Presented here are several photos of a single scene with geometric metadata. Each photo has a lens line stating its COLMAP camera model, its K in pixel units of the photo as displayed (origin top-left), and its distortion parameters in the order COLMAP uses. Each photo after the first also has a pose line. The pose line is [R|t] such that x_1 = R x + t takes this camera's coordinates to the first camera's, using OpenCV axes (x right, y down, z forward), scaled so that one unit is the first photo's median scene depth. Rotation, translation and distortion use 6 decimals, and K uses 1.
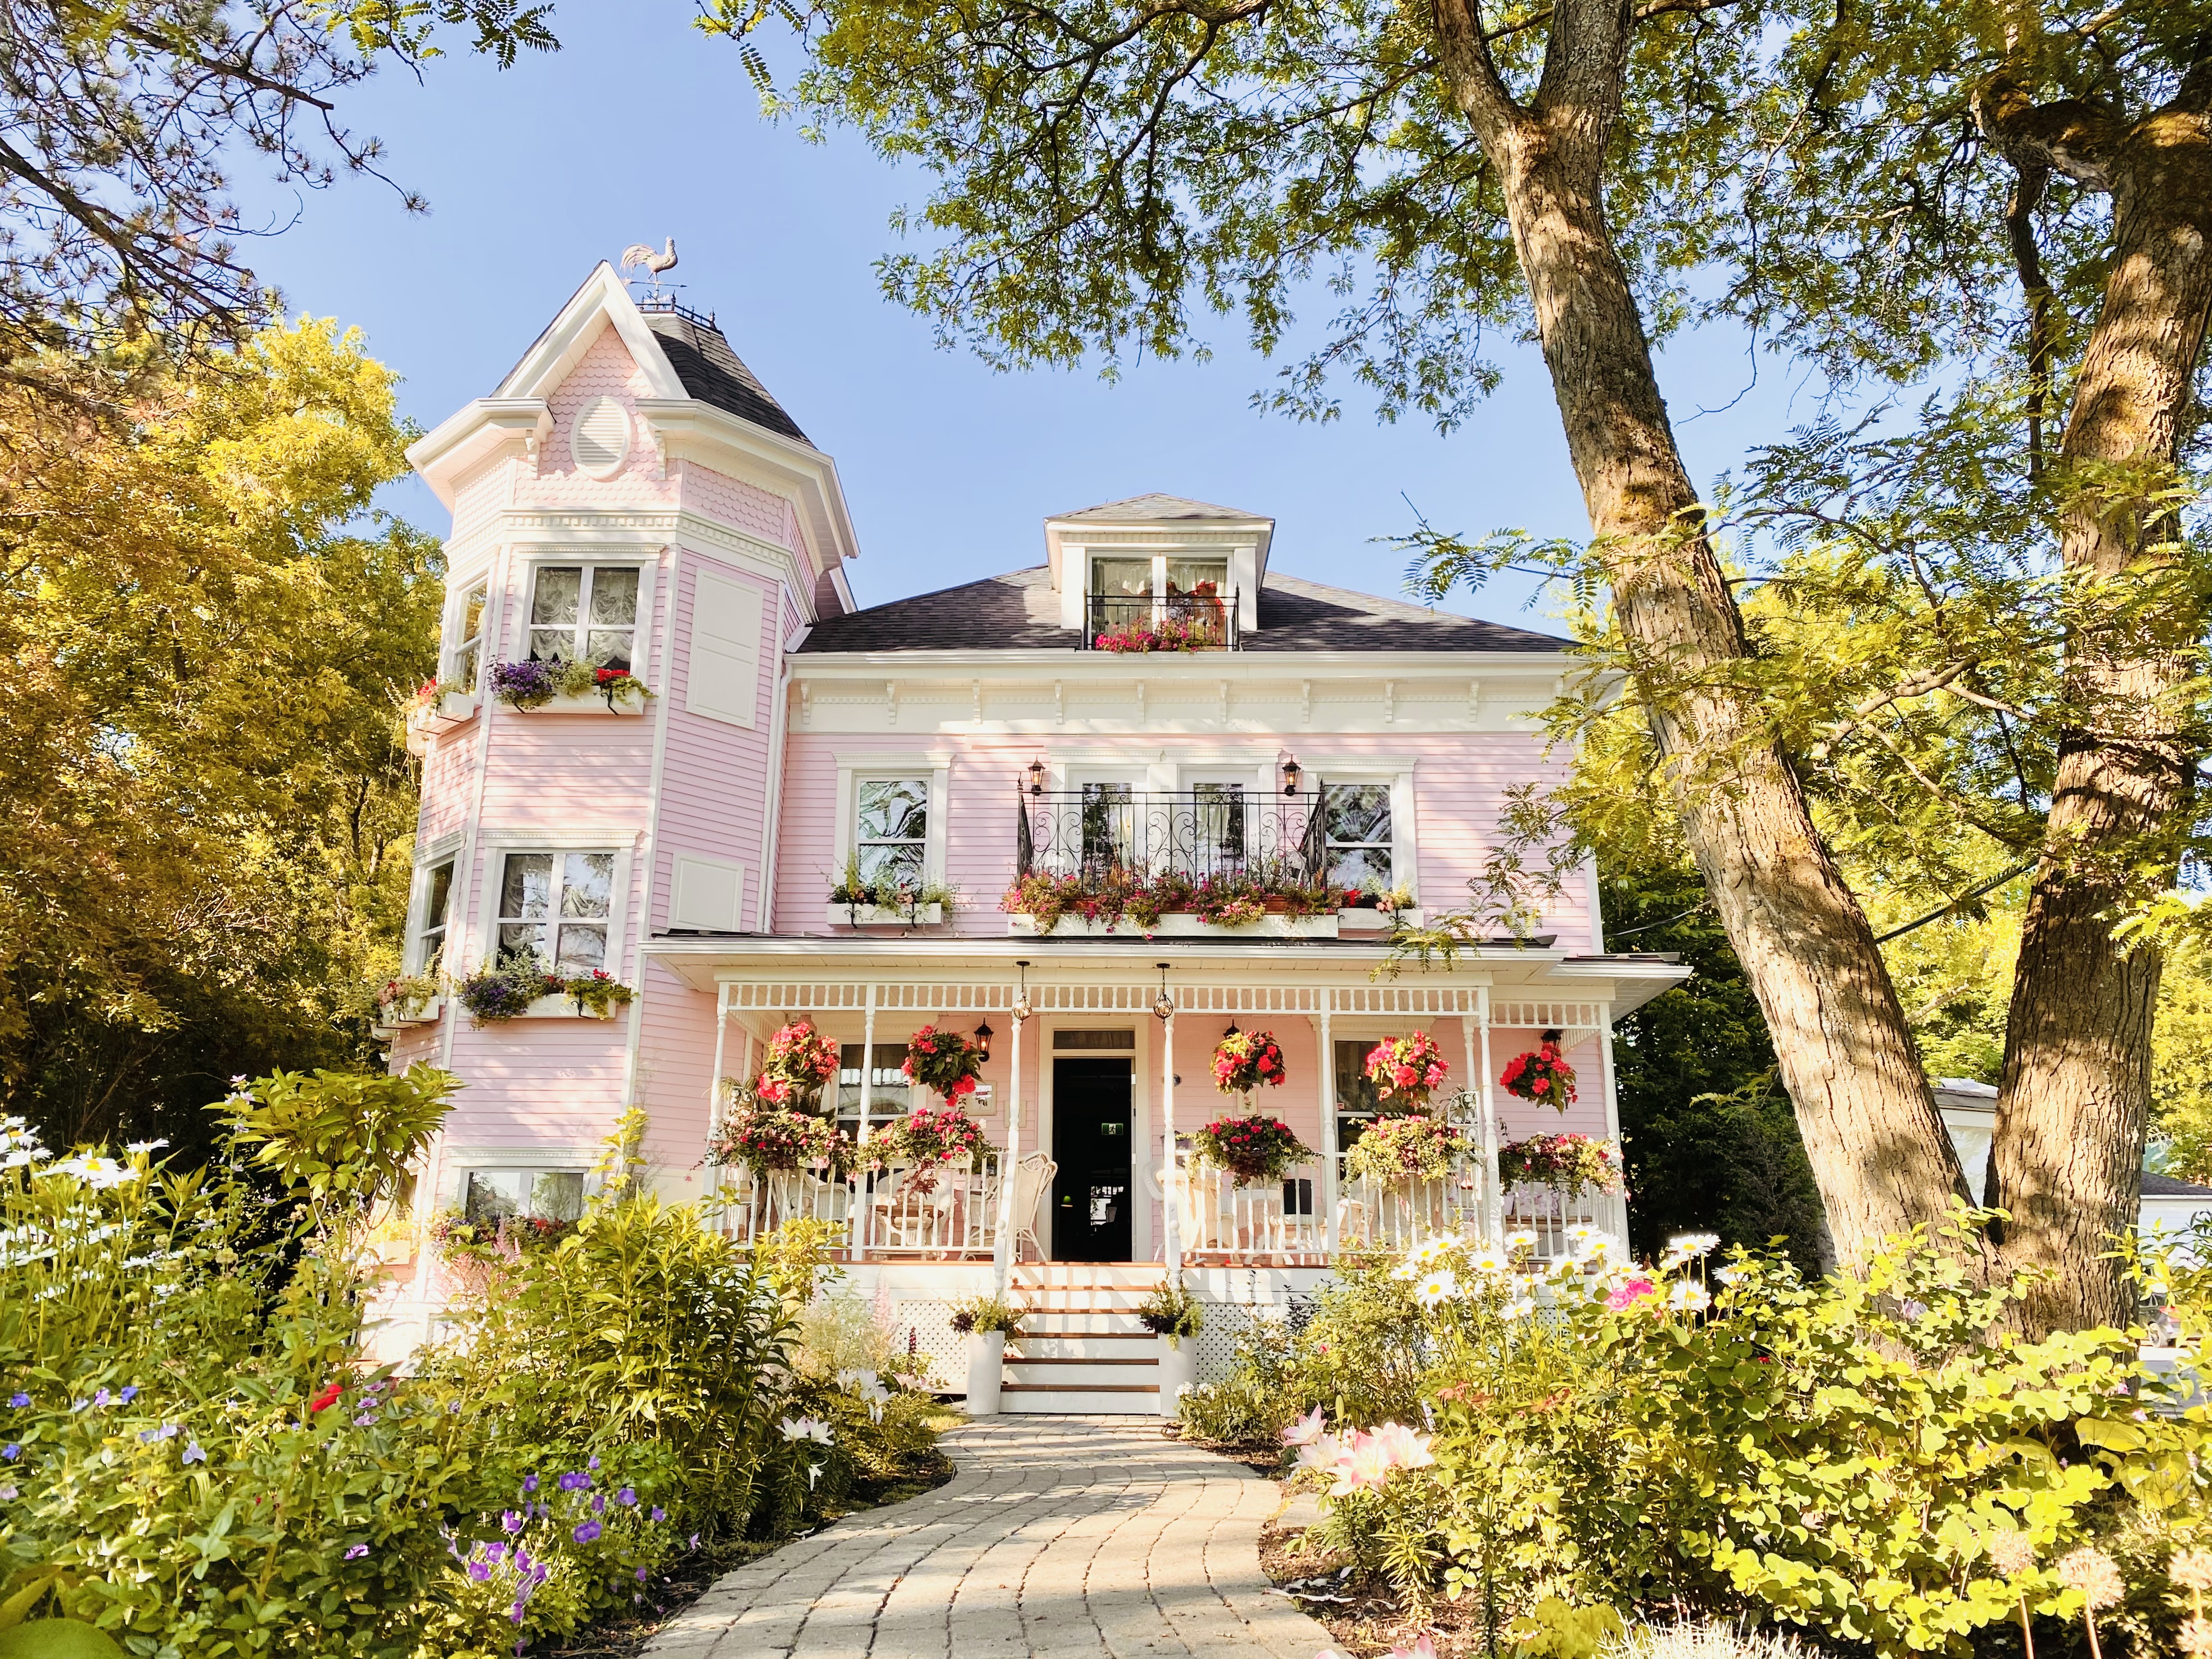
lens RADIAL K [[1655.4, 0, 1106.0], [0, 1655.4, 829.5], [0, 0, 1]] dist [0.078331, -0.000473]
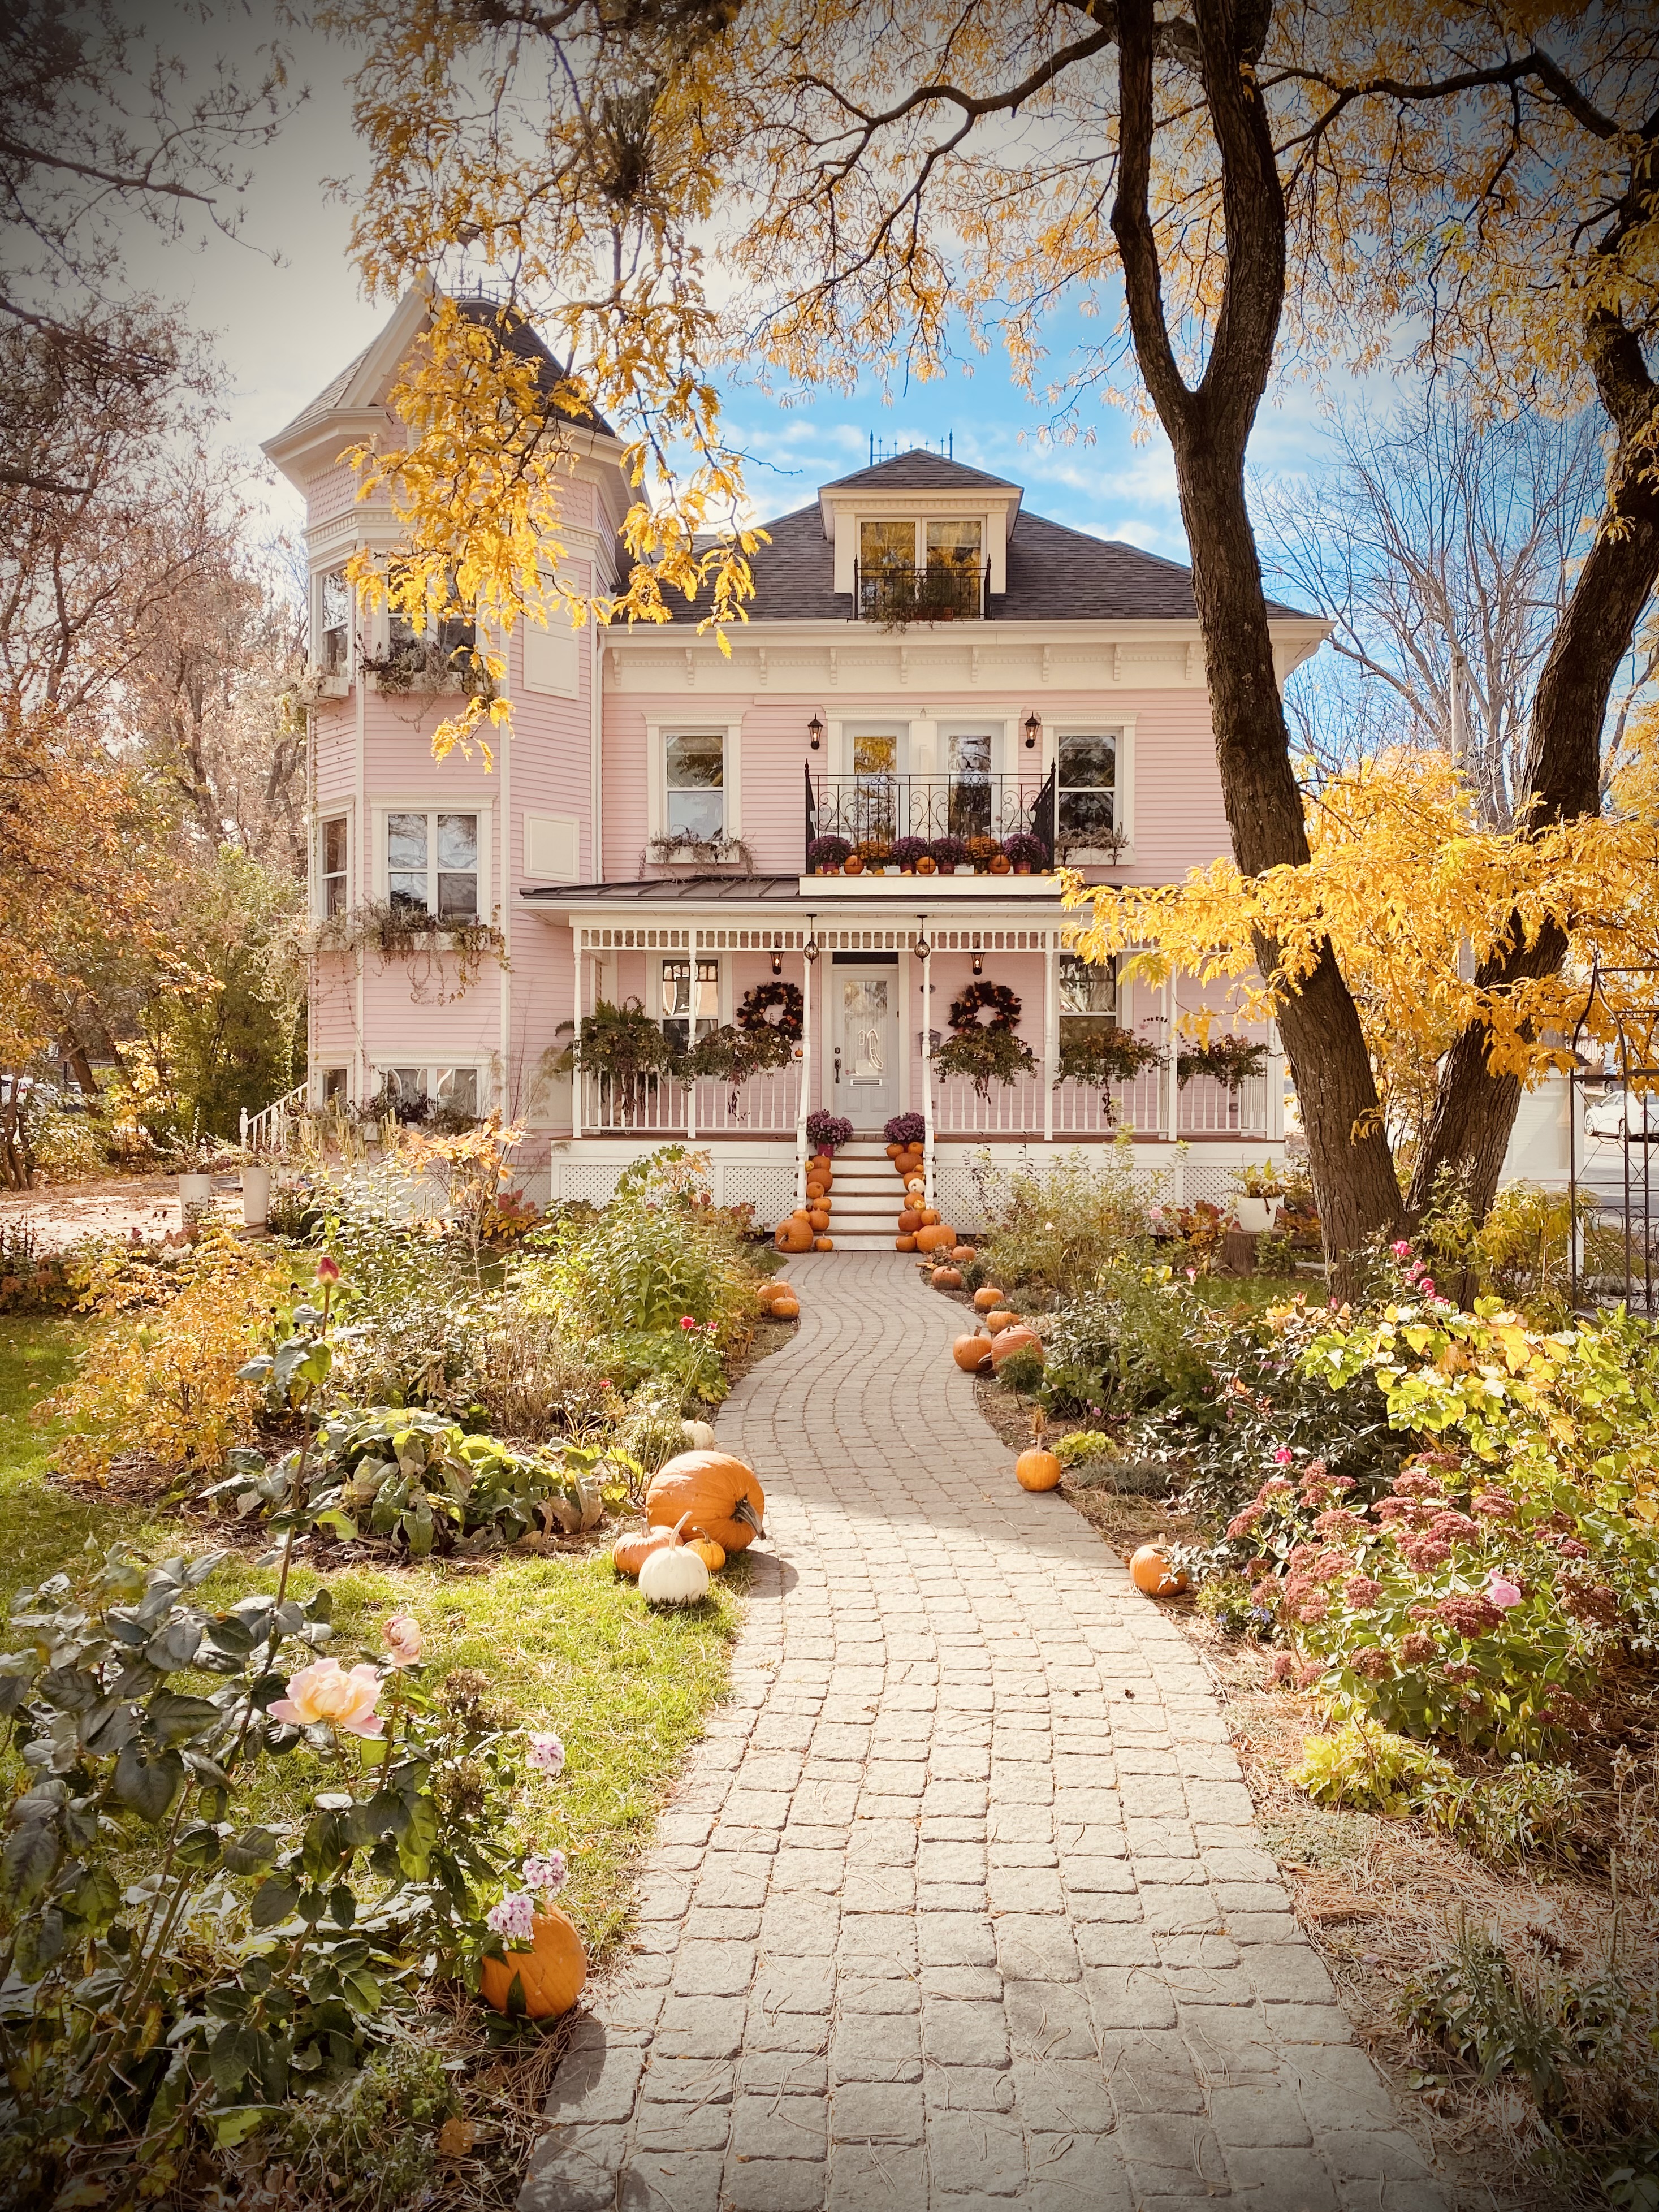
lens RADIAL K [[1759.4, 0, 829.5], [0, 1759.4, 1106.0], [0, 0, 1]] dist [0.002387, 0.000731]
pose [[0.999807, -0.001029, -0.019631, -0.009375], [0.006692, 0.956796, 0.290683, -0.158688], [0.018483, -0.290759, 0.956618, -0.310213]]
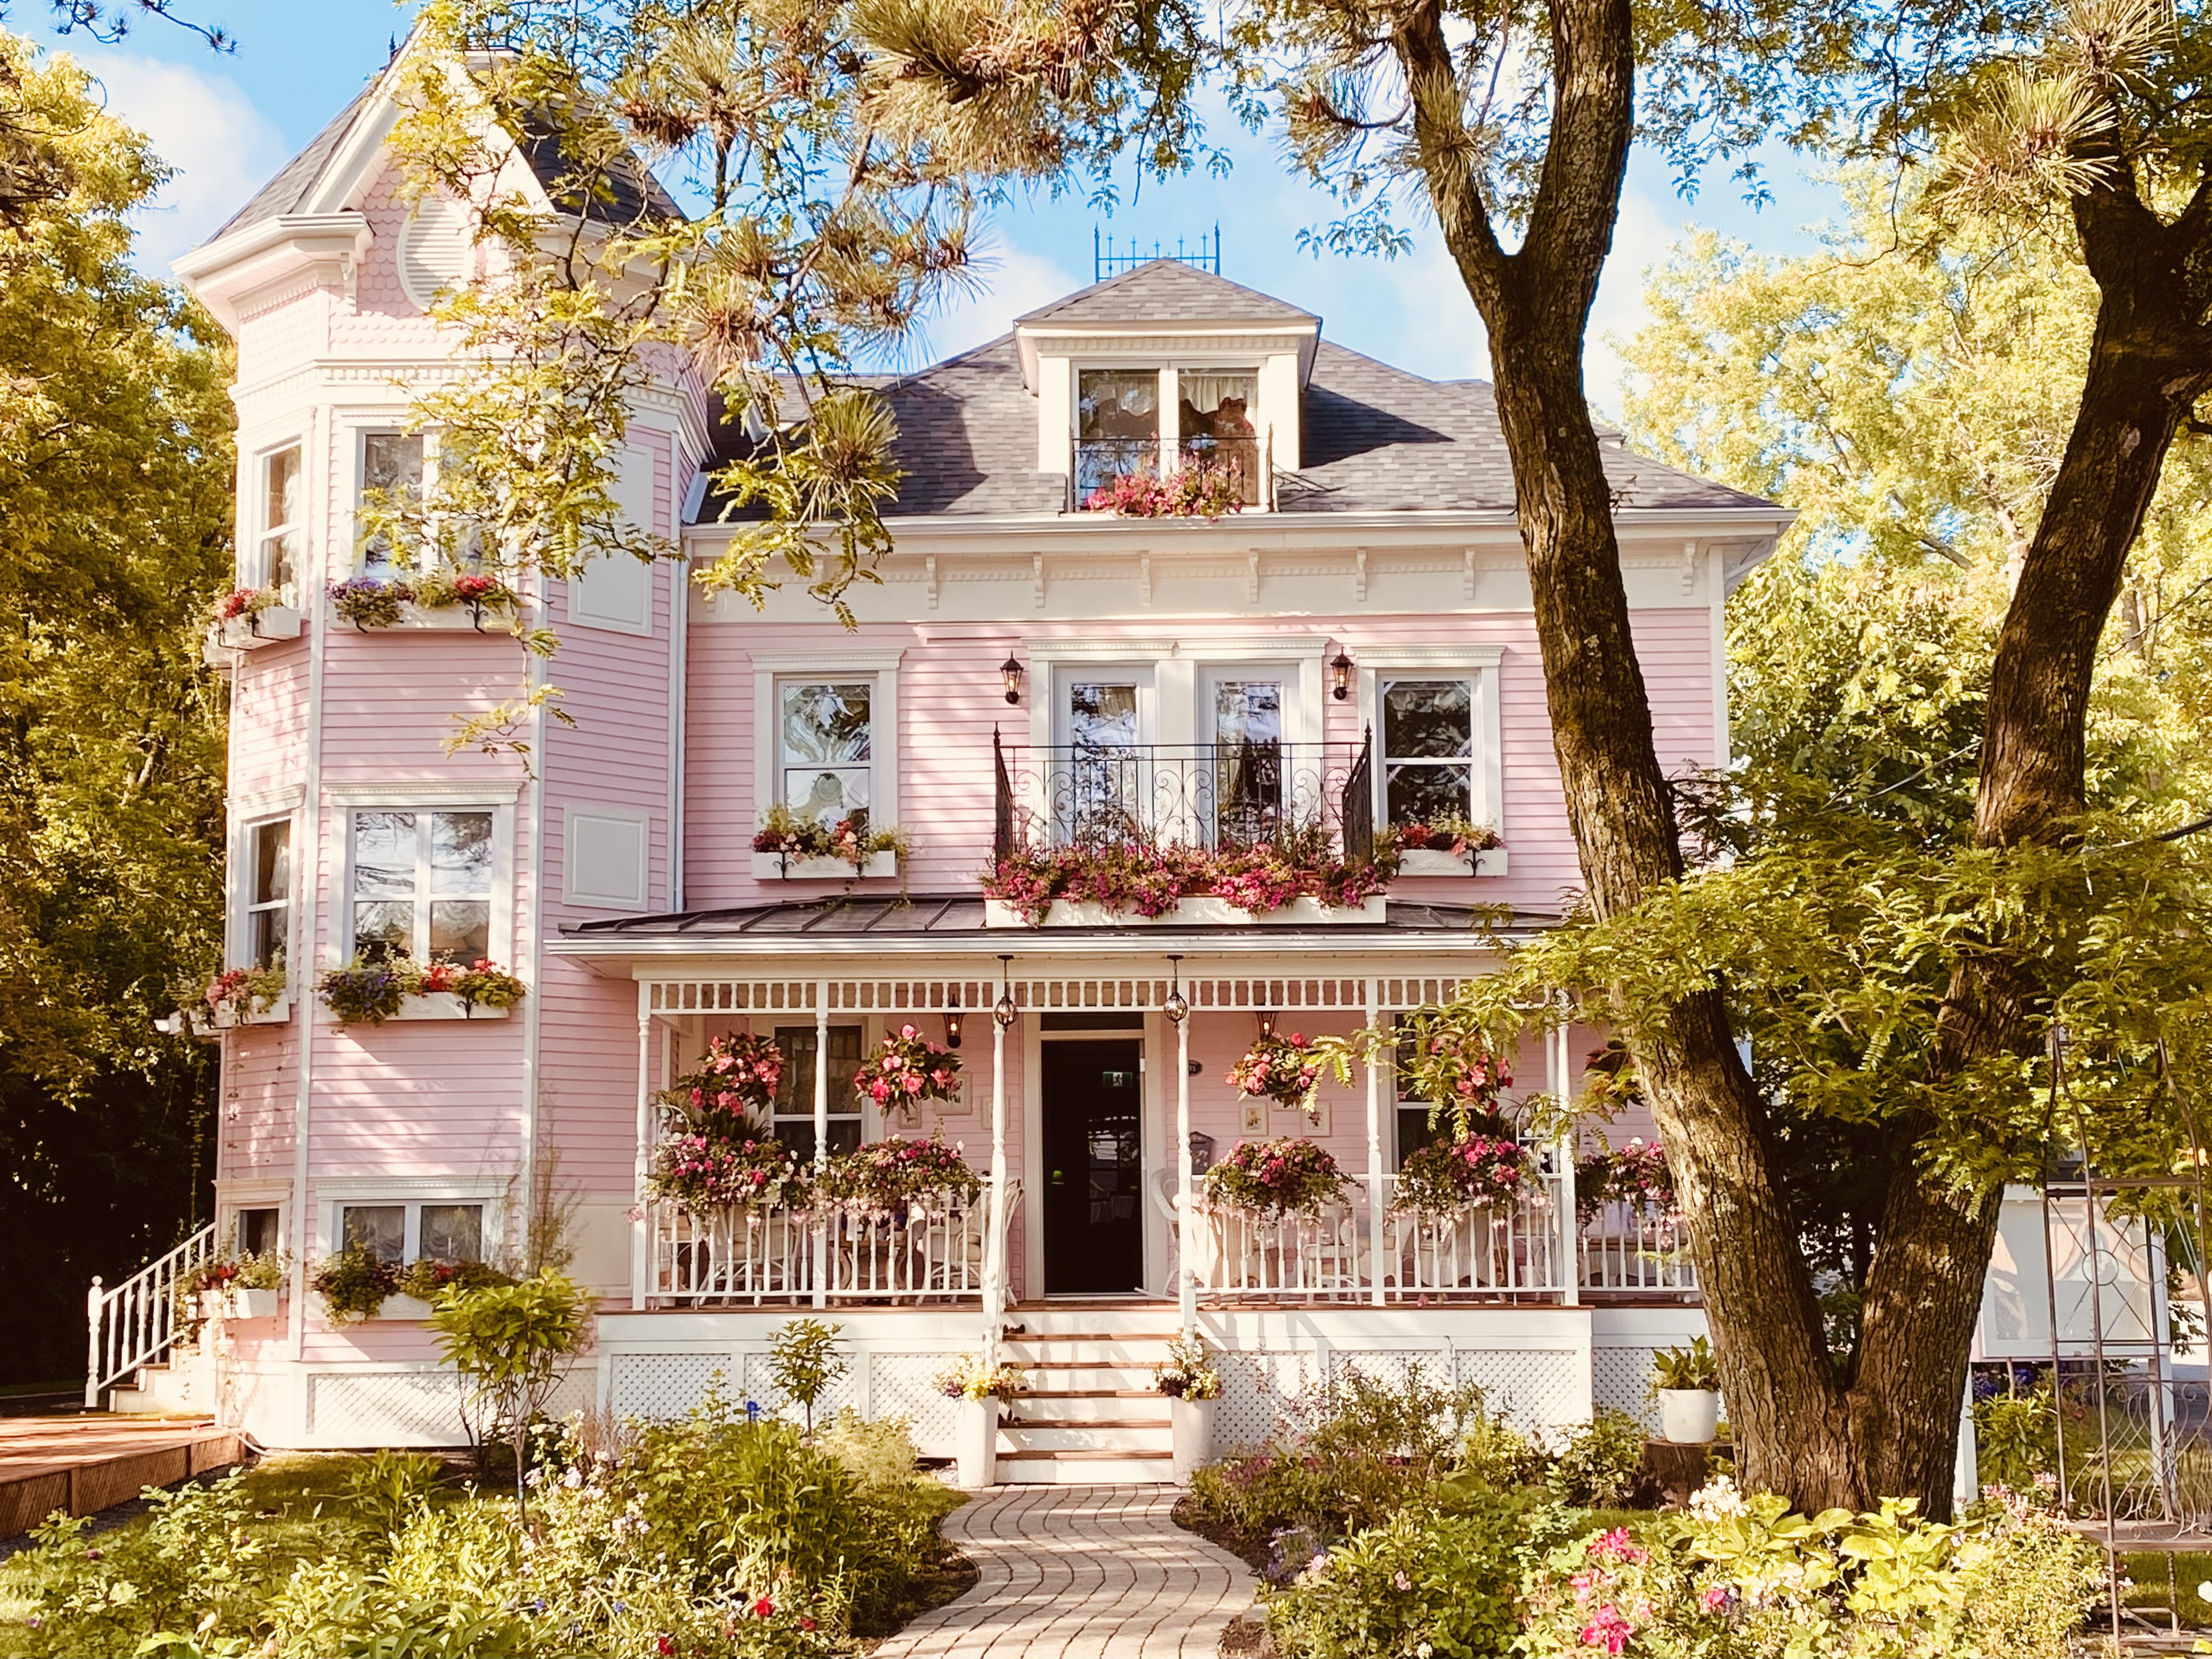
lens RADIAL K [[3091.2, 0, 1106.0], [0, 3091.2, 829.5], [0, 0, 1]] dist [0.143943, 0.050851]
pose [[0.999912, -0.013267, -0.000397, 0.001325], [0.013175, 0.988441, 0.151030, -0.198936], [-0.001612, -0.151022, 0.988529, -0.481035]]
